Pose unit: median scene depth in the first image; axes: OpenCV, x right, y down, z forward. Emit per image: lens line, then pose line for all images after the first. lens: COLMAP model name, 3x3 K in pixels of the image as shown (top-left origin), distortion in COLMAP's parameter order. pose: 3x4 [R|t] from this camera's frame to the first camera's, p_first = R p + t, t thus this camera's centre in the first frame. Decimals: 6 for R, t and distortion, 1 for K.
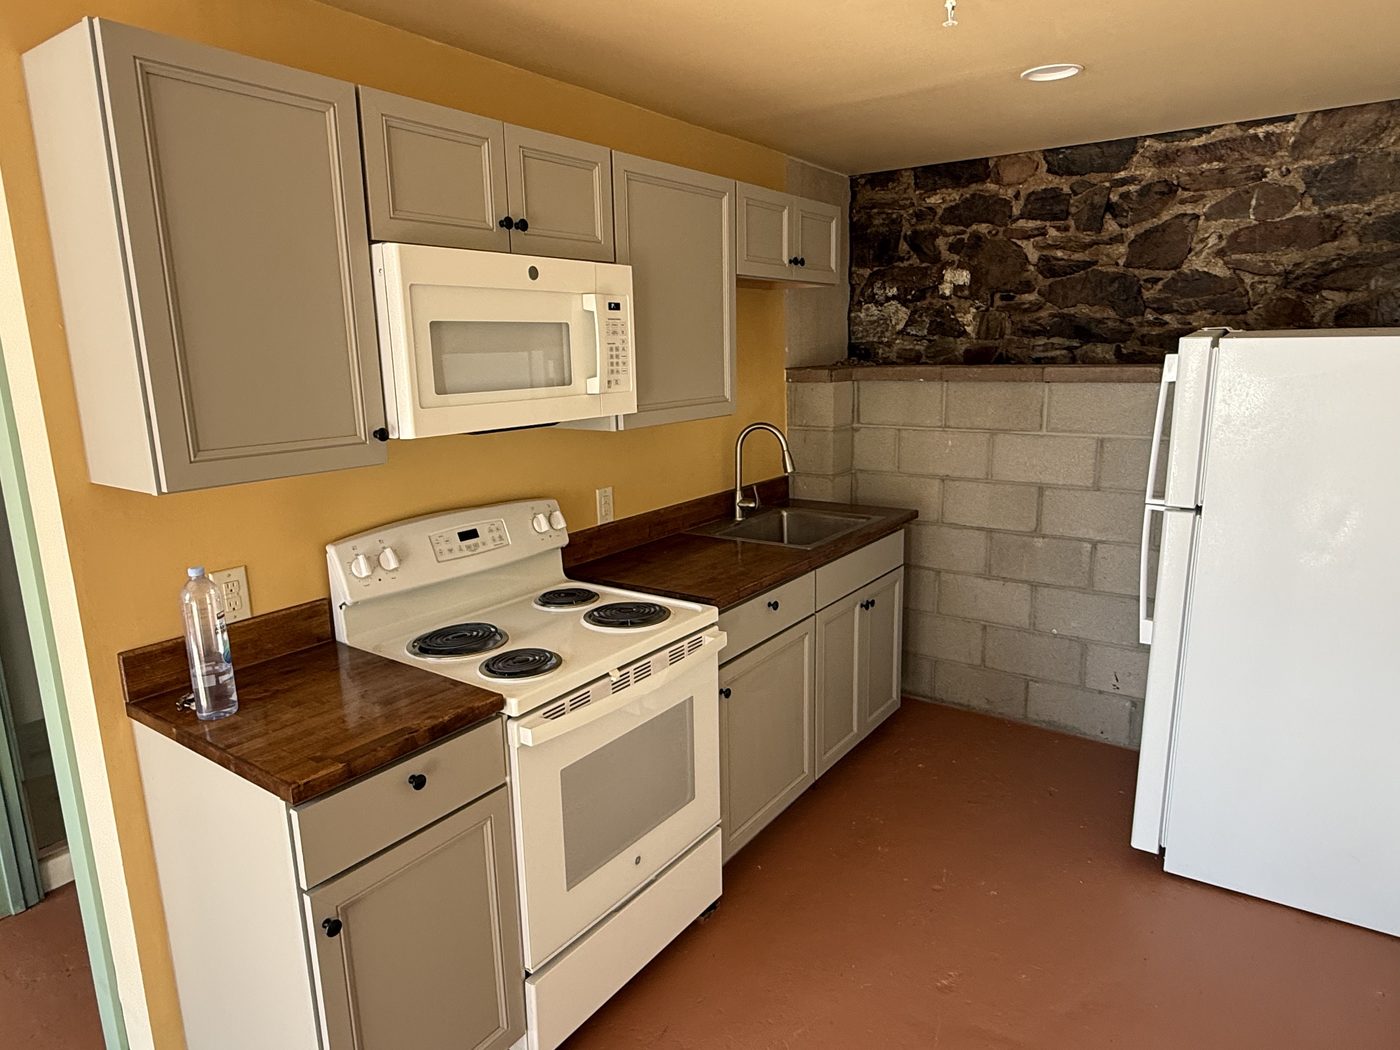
lens RADIAL K [[858.9, 0, 699.2], [0, 858.9, 522.8], [0, 0, 1]] dist [0.003343, -0.001941]
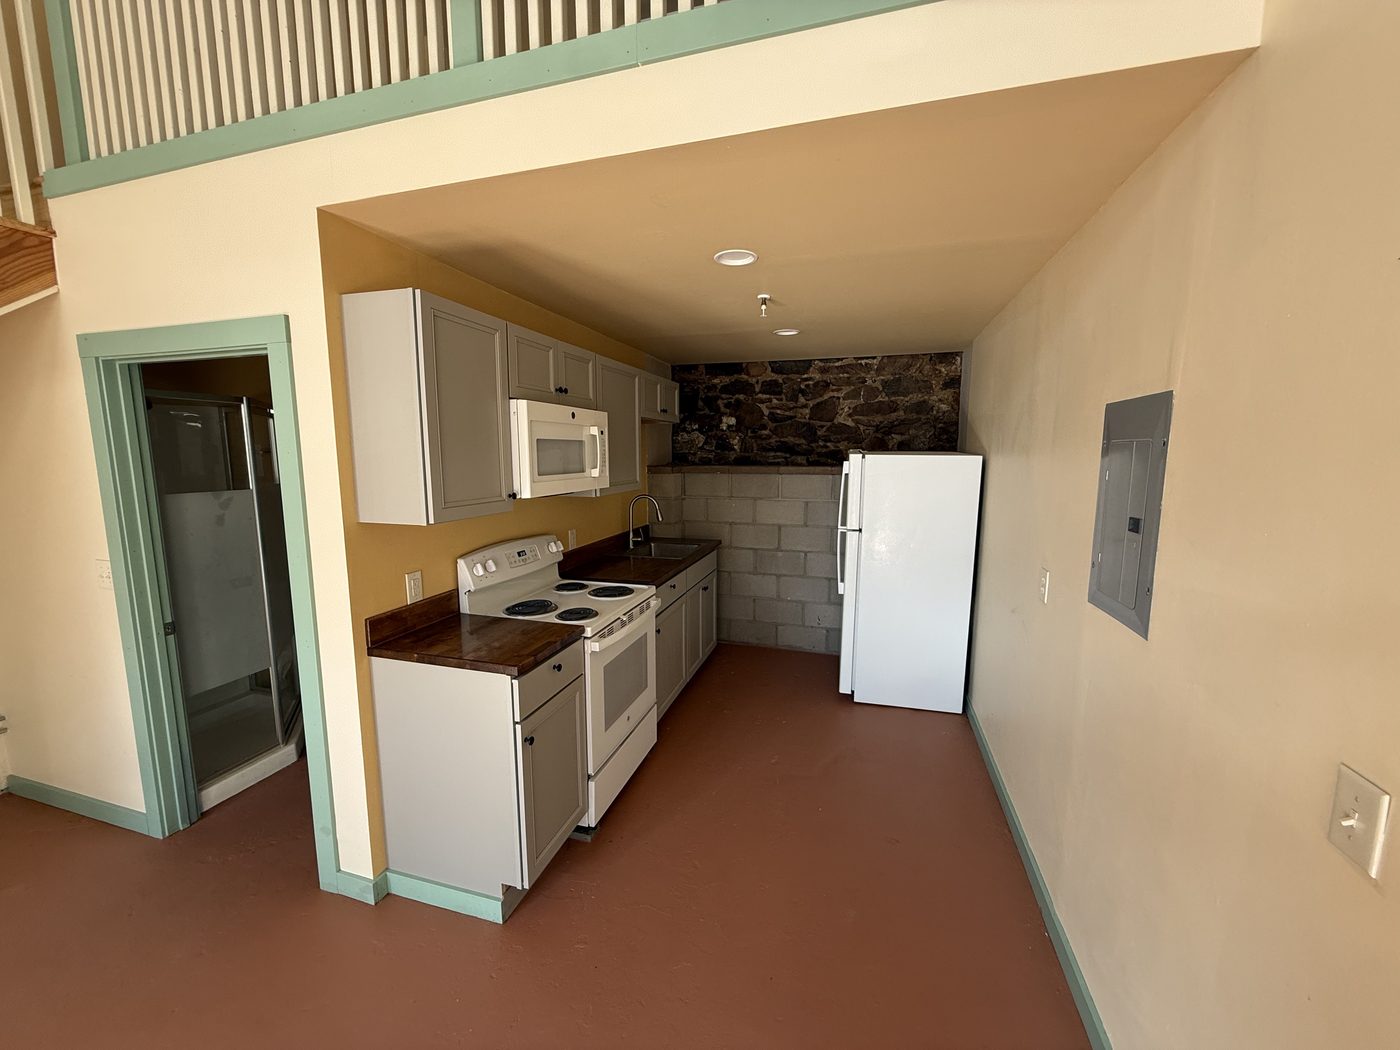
lens RADIAL K [[552.0, 0, 699.6], [0, 552.0, 525.3], [0, 0, 1]] dist [-0.003632, -0.000152]
pose [[0.946078, -0.022664, 0.323144, -0.249322], [0.046751, 0.996659, -0.066971, 0.043309], [-0.320547, 0.078467, 0.943977, -0.197616]]
